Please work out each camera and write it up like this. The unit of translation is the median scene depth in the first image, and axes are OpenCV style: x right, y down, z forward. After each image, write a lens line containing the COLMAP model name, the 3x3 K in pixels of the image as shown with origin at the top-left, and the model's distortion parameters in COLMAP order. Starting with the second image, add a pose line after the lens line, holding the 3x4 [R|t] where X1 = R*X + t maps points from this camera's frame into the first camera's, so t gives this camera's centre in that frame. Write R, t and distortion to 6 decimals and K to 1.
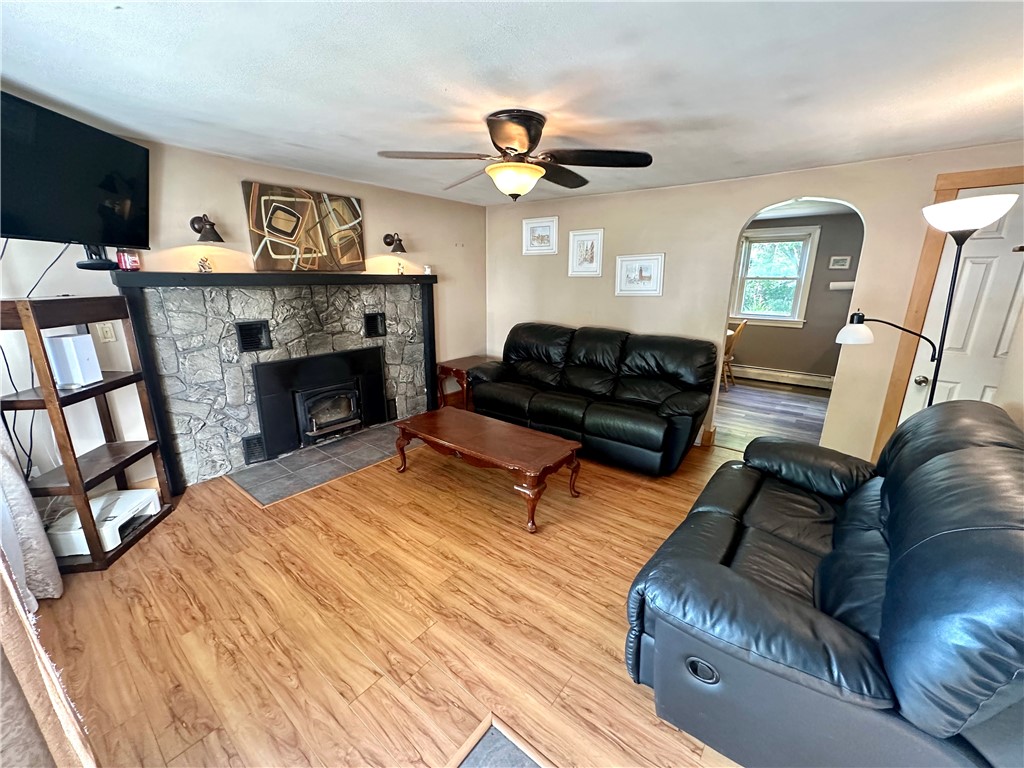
lens RADIAL K [[409.2, 0, 512.4], [0, 409.2, 383.5], [0, 0, 1]] dist [0.002276, -0.000131]
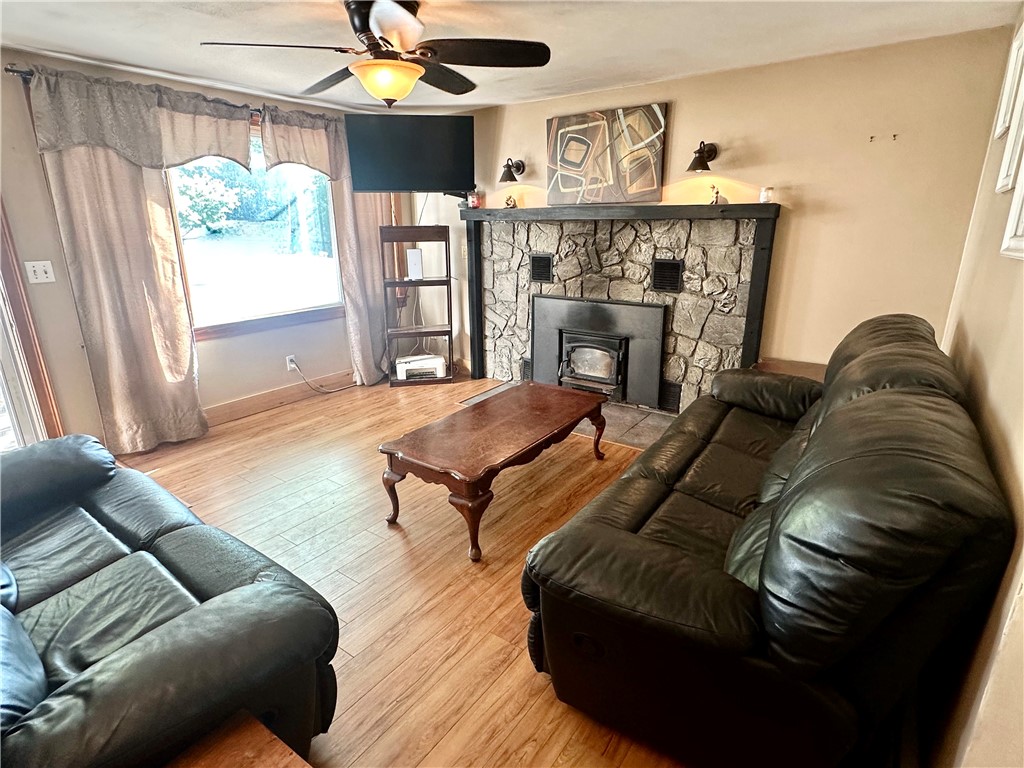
lens RADIAL K [[535.1, 0, 511.9], [0, 535.1, 384.9], [0, 0, 1]] dist [0.003671, 0.000072]
pose [[0.051973, 0.291187, -0.955253, 0.728365], [-0.245371, 0.930947, 0.270428, -0.177037], [0.968035, 0.220336, 0.119833, 0.765744]]
